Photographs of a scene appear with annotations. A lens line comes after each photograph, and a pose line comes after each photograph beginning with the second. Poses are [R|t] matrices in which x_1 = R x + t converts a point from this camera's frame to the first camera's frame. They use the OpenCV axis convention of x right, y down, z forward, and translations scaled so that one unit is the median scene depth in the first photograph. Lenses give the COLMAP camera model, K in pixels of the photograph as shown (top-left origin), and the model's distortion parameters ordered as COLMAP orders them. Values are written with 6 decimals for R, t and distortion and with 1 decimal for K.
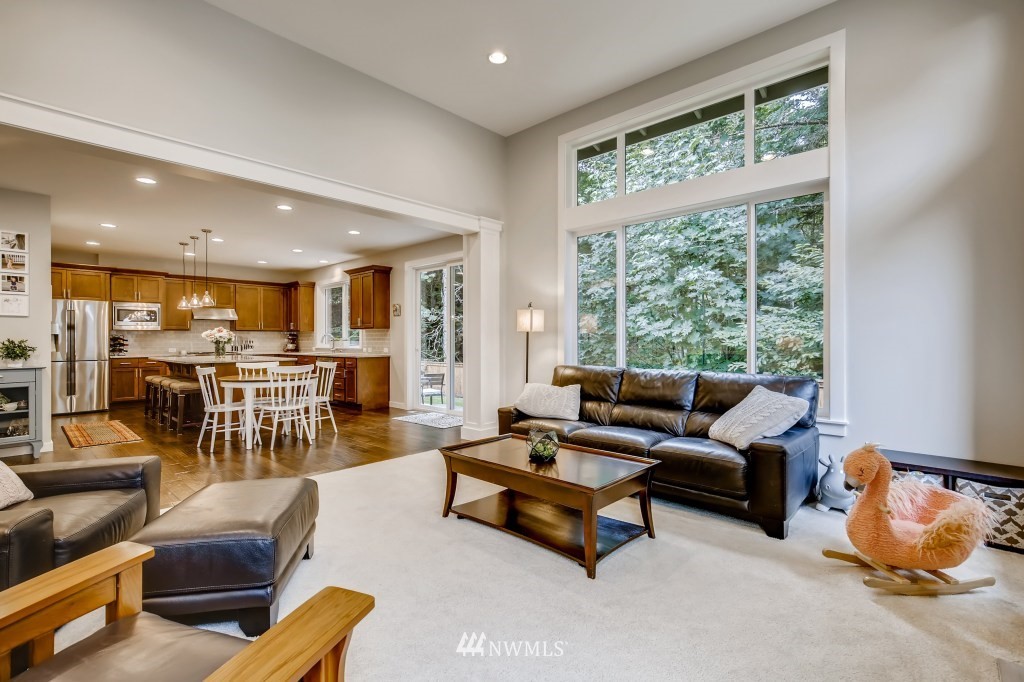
lens RADIAL K [[468.0, 0, 511.0], [0, 468.0, 338.3], [0, 0, 1]] dist [0.000964, 0.000790]
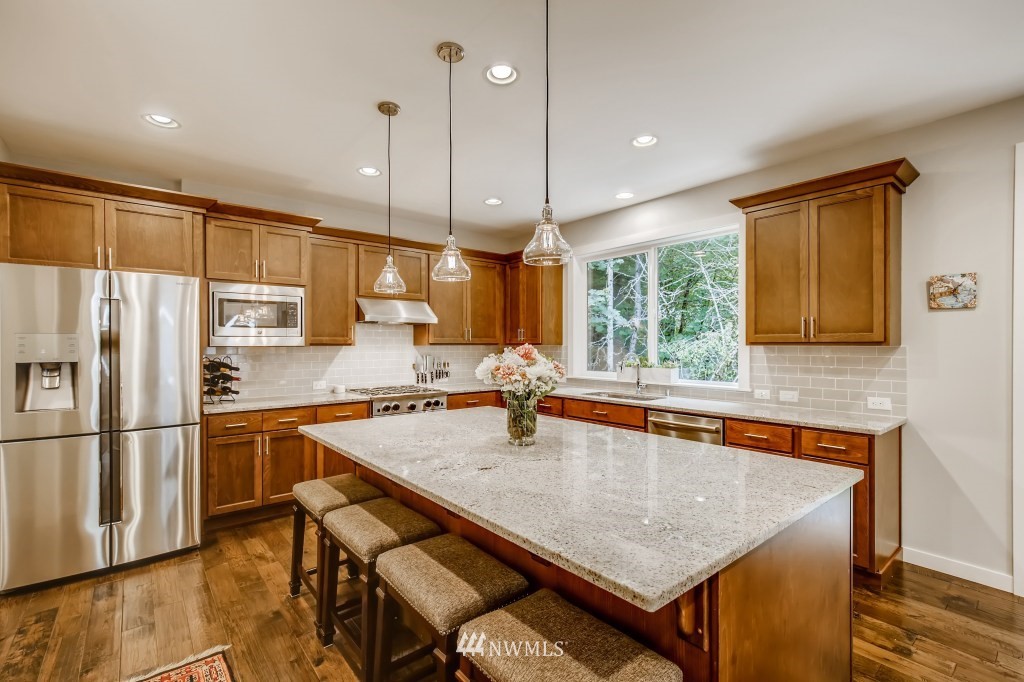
lens RADIAL K [[462.5, 0, 510.3], [0, 462.5, 344.9], [0, 0, 1]] dist [-0.001875, -0.000221]
pose [[0.992392, 0.001663, -0.123111, -0.518218], [-0.000878, 0.999979, 0.006426, -0.022800], [0.123119, -0.006269, 0.992372, 0.606659]]
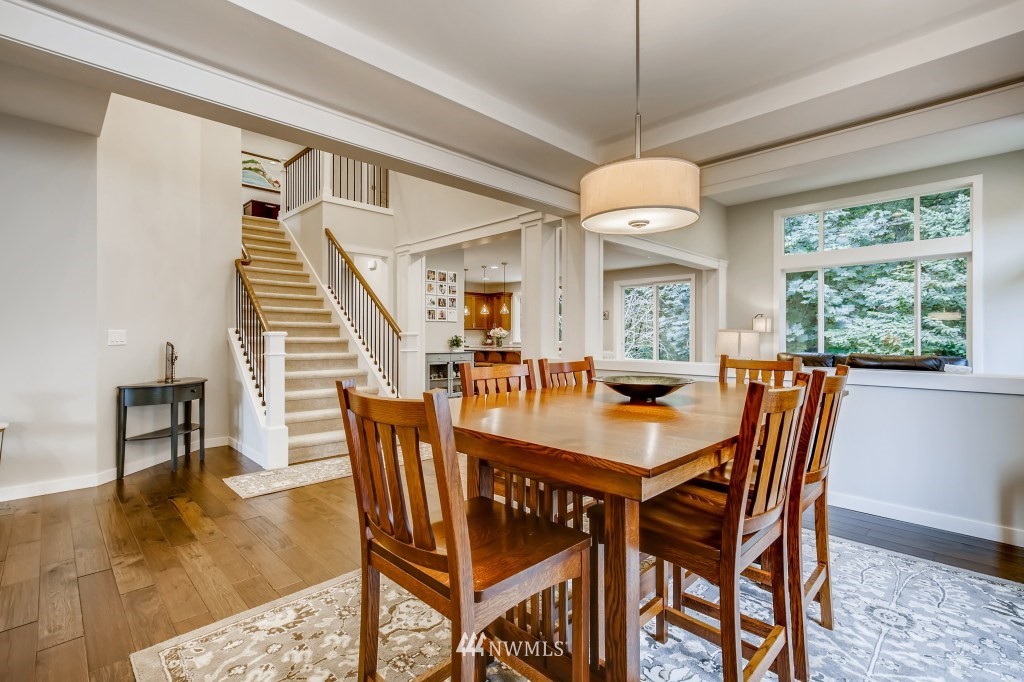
lens RADIAL K [[468.0, 0, 511.0], [0, 468.0, 338.3], [0, 0, 1]] dist [0.000964, 0.000790]
pose [[0.999026, 0.001349, -0.044099, -0.454758], [-0.001266, 0.999997, 0.001911, 0.005419], [0.044102, -0.001853, 0.999025, -0.404925]]
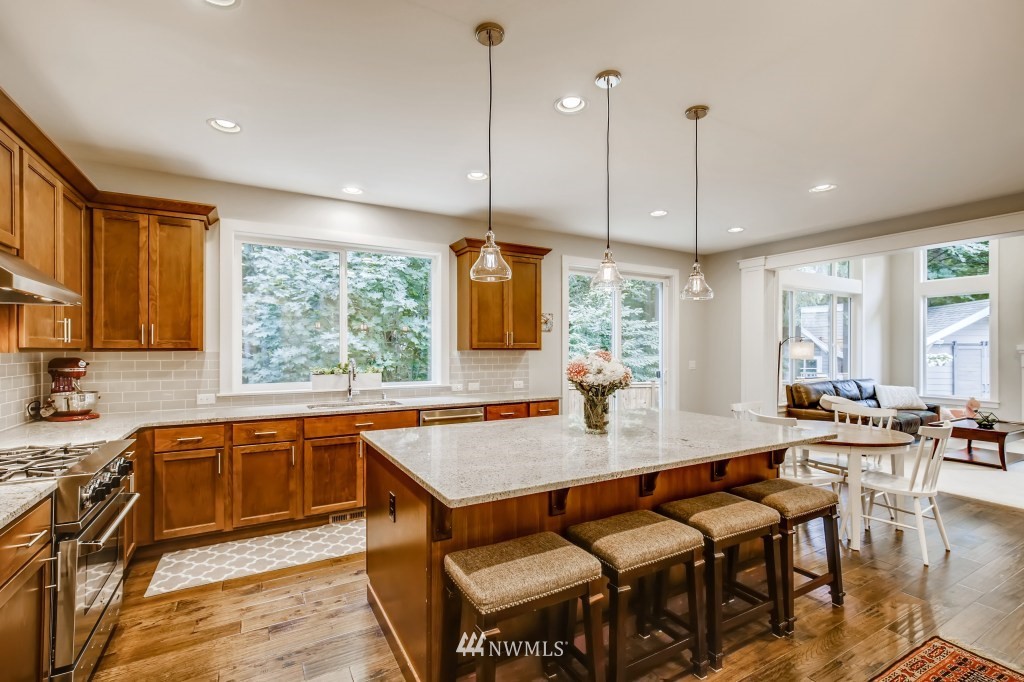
lens RADIAL K [[468.0, 0, 511.0], [0, 468.0, 338.3], [0, 0, 1]] dist [0.000964, 0.000790]
pose [[0.294497, 0.017677, 0.955489, -0.878937], [-0.008108, 0.999839, -0.015999, -0.026142], [-0.955618, -0.003036, 0.294593, 0.832383]]
